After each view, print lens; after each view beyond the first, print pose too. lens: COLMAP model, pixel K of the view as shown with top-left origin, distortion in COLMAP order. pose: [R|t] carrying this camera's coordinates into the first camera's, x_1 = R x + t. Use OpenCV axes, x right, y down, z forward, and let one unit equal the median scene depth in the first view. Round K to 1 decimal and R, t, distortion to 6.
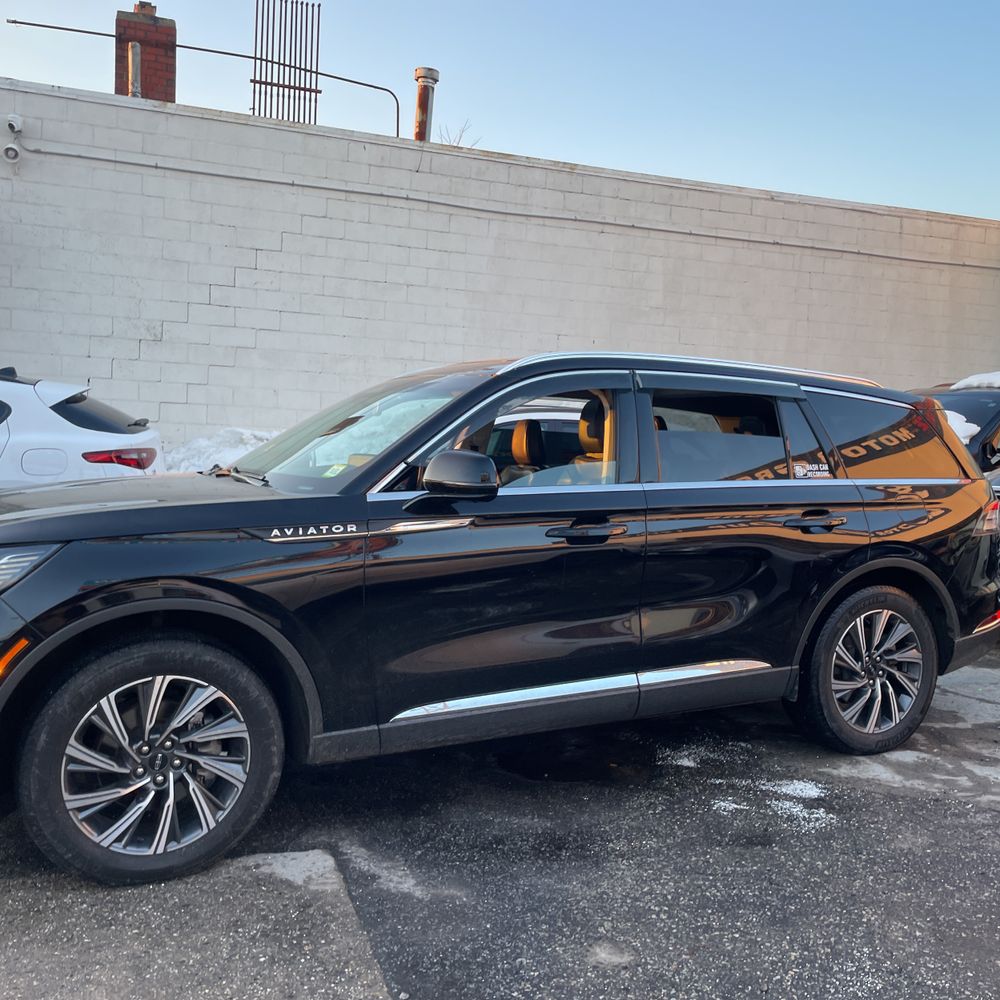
lens RADIAL K [[982.9, 0, 500.0], [0, 982.9, 500.0], [0, 0, 1]] dist [0.091056, -0.134676]
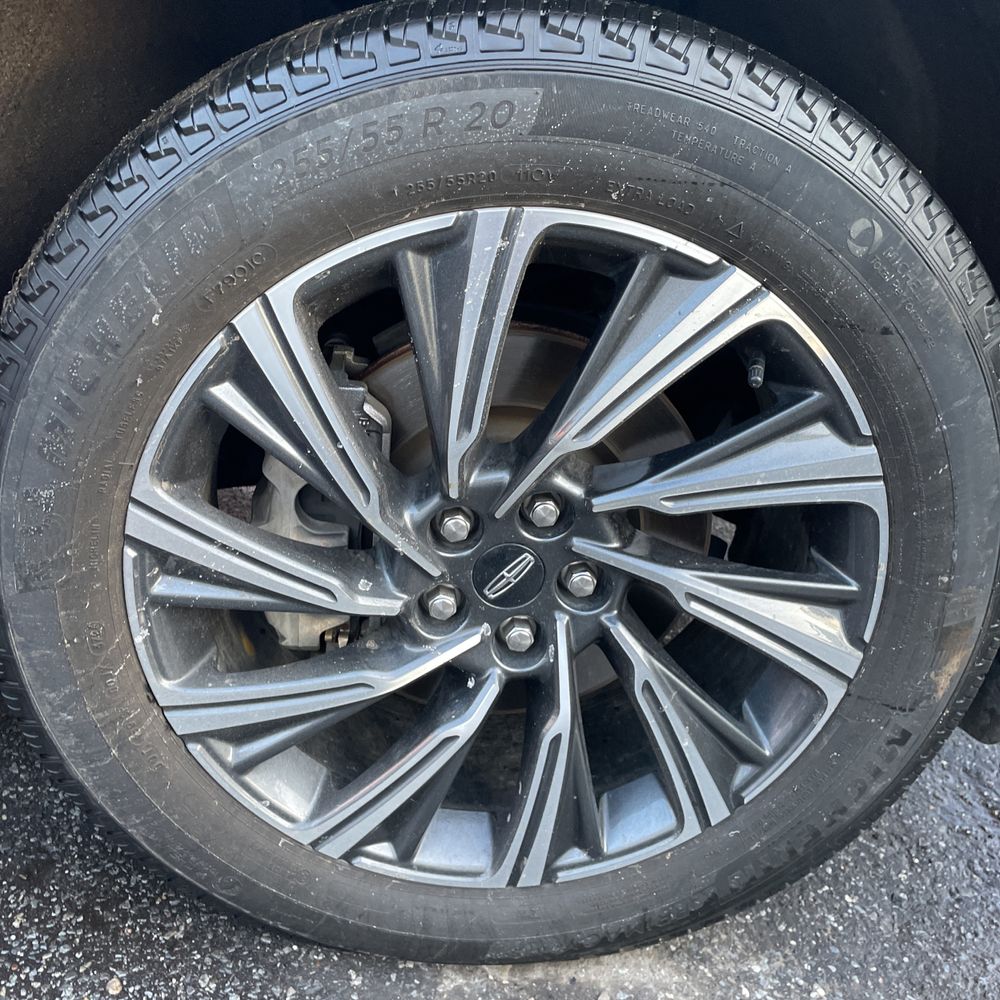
lens RADIAL K [[1014.2, 0, 503.4], [0, 1014.2, 491.7], [0, 0, 1]] dist [0.093691, -0.129849]
pose [[0.920331, 0.101957, -0.377617, -0.250525], [0.040878, 0.935070, 0.352099, 0.154468], [0.388997, -0.339484, 0.856406, 0.785749]]
